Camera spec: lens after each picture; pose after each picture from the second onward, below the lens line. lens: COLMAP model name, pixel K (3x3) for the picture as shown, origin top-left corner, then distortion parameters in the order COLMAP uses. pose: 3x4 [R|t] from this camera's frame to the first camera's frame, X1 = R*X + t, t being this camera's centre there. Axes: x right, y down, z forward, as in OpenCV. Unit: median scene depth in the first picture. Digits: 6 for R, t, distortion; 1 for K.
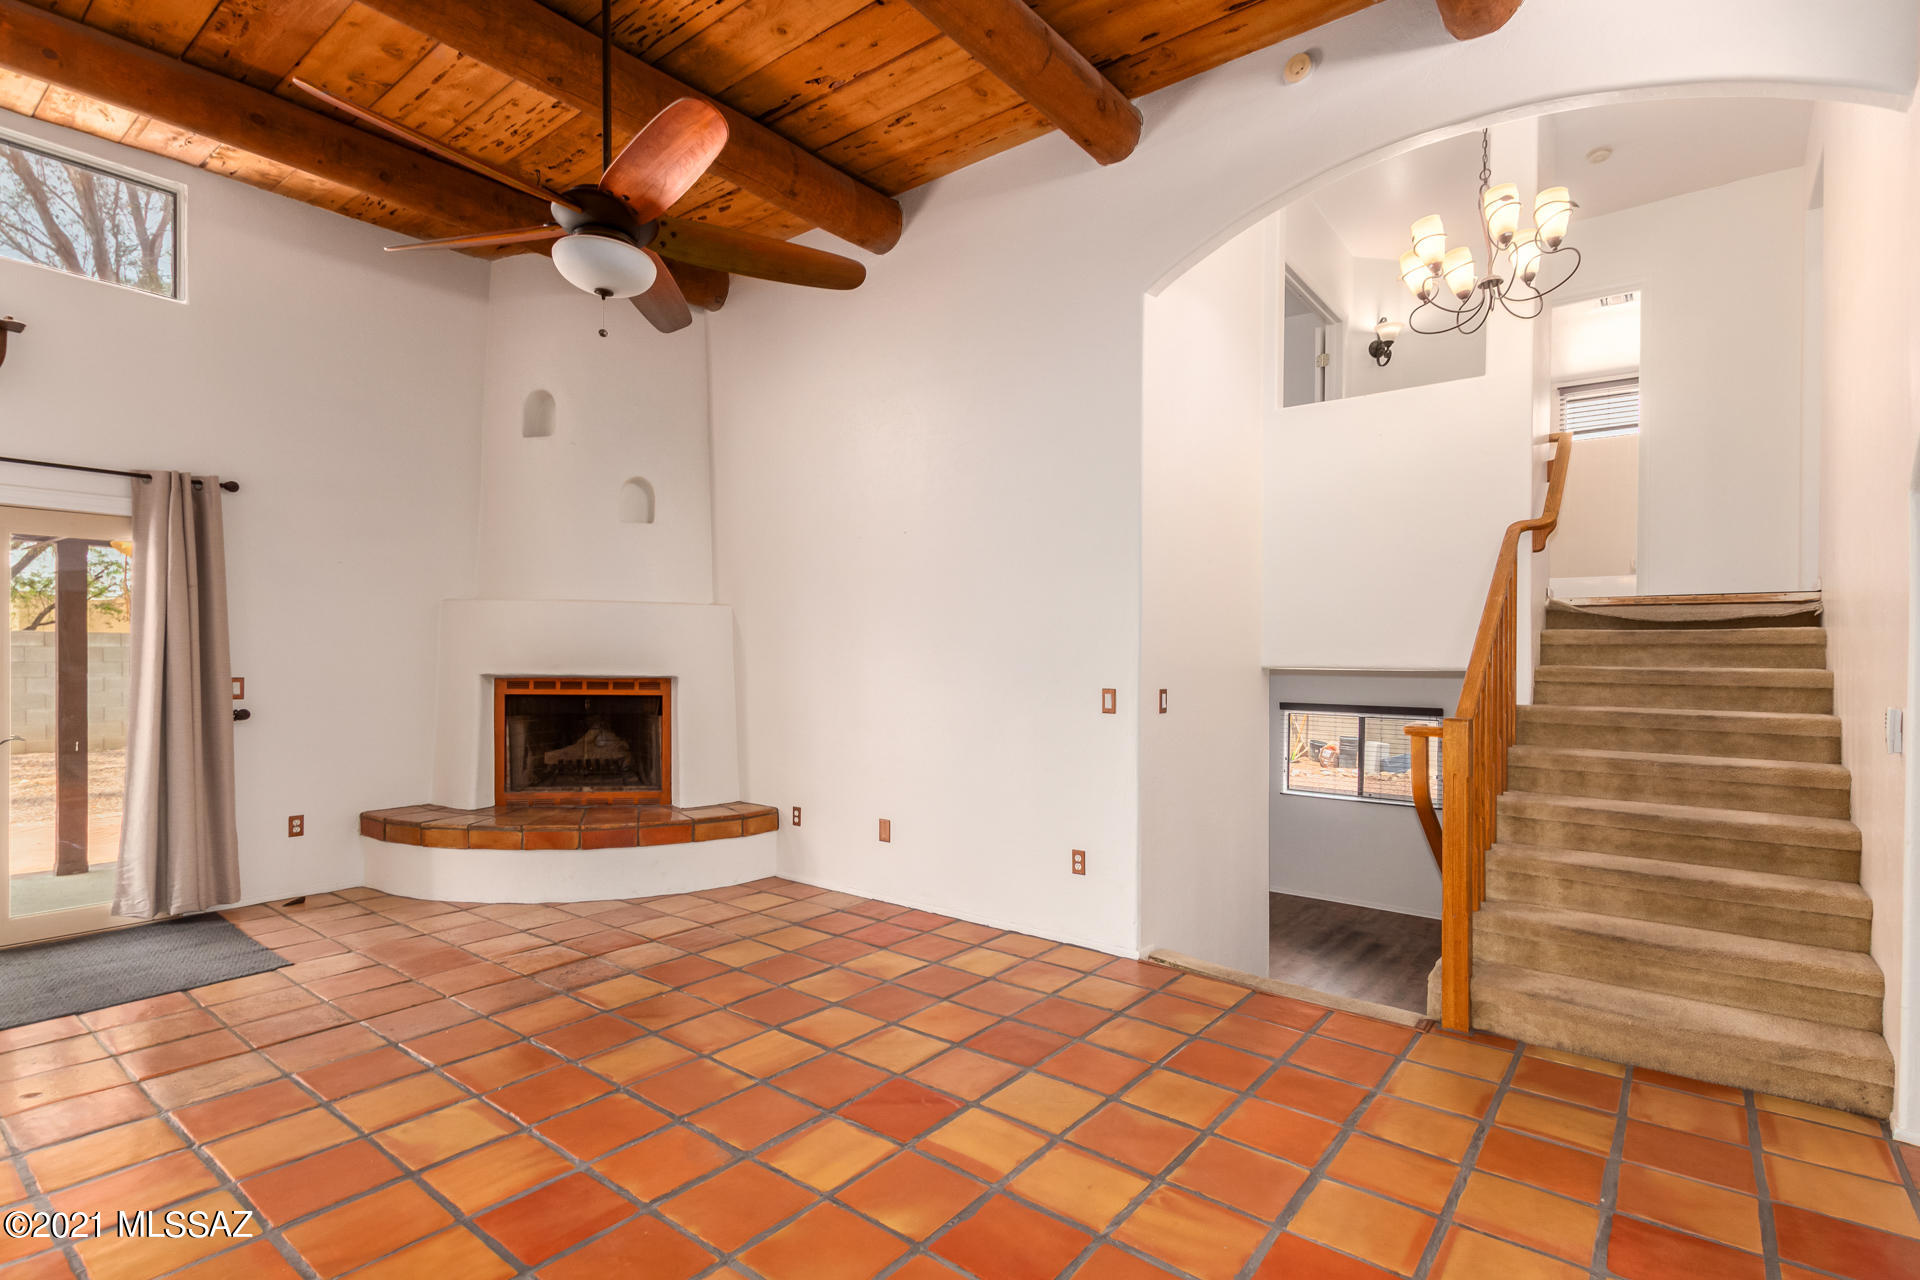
lens RADIAL K [[927.0, 0, 960.0], [0, 927.0, 640.0], [0, 0, 1]] dist [0.004062, 0.000172]
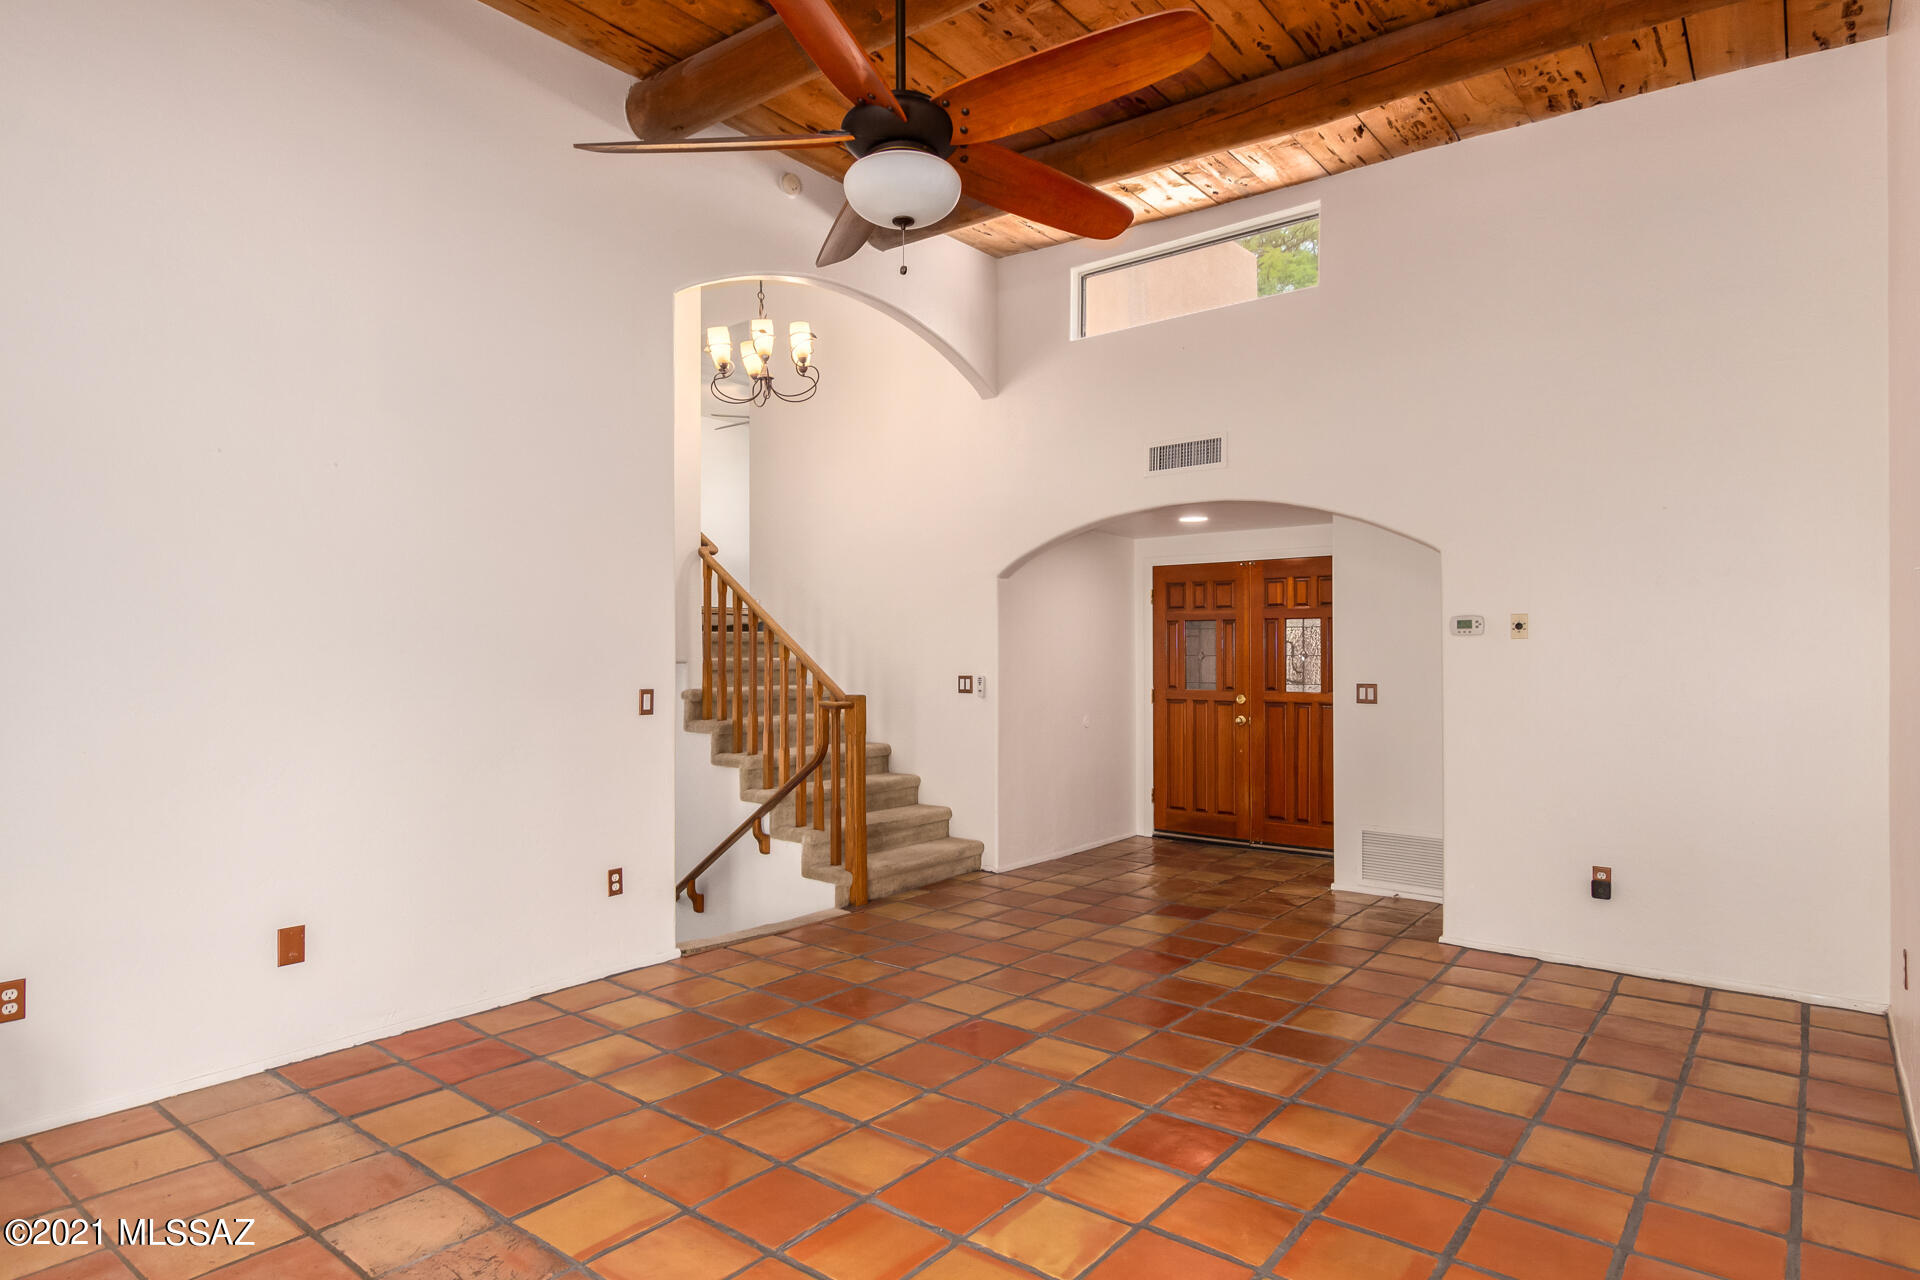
lens RADIAL K [[1075.9, 0, 969.2], [0, 1075.9, 599.8], [0, 0, 1]] dist [0.002164, 0.000945]
pose [[-0.000678, 0.037278, 0.999305, -0.856204], [-0.017841, 0.999145, -0.037284, -0.003531], [-0.999841, -0.017854, -0.000012, 0.600147]]
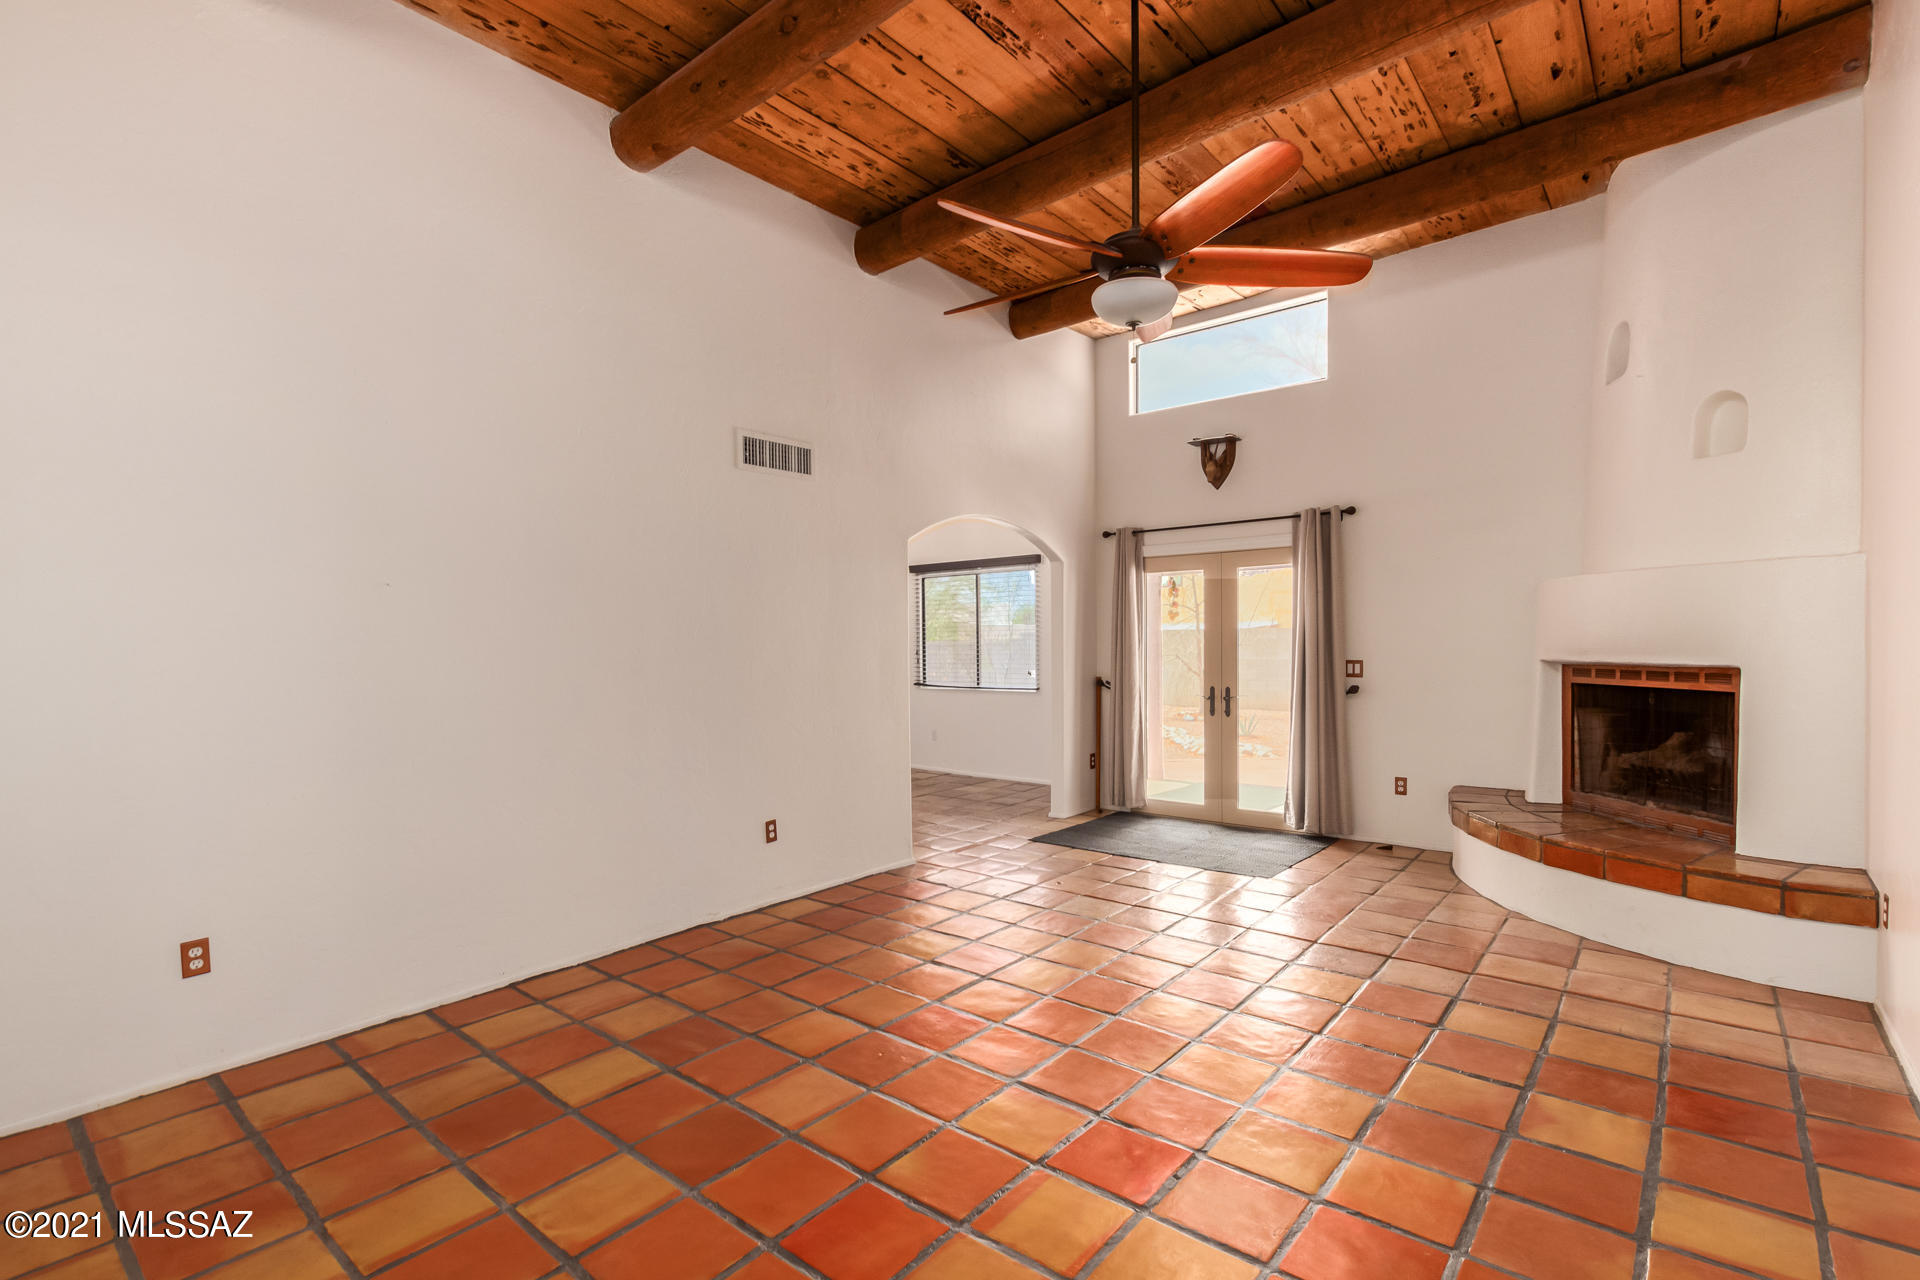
lens RADIAL K [[878.4, 0, 971.7], [0, 878.4, 657.3], [0, 0, 1]] dist [-0.002378, -0.000422]
pose [[-0.032599, 0.006807, -0.999445, 0.449785], [0.030057, 0.999531, 0.005827, 0.013682], [0.999016, -0.029850, -0.032788, 0.530043]]
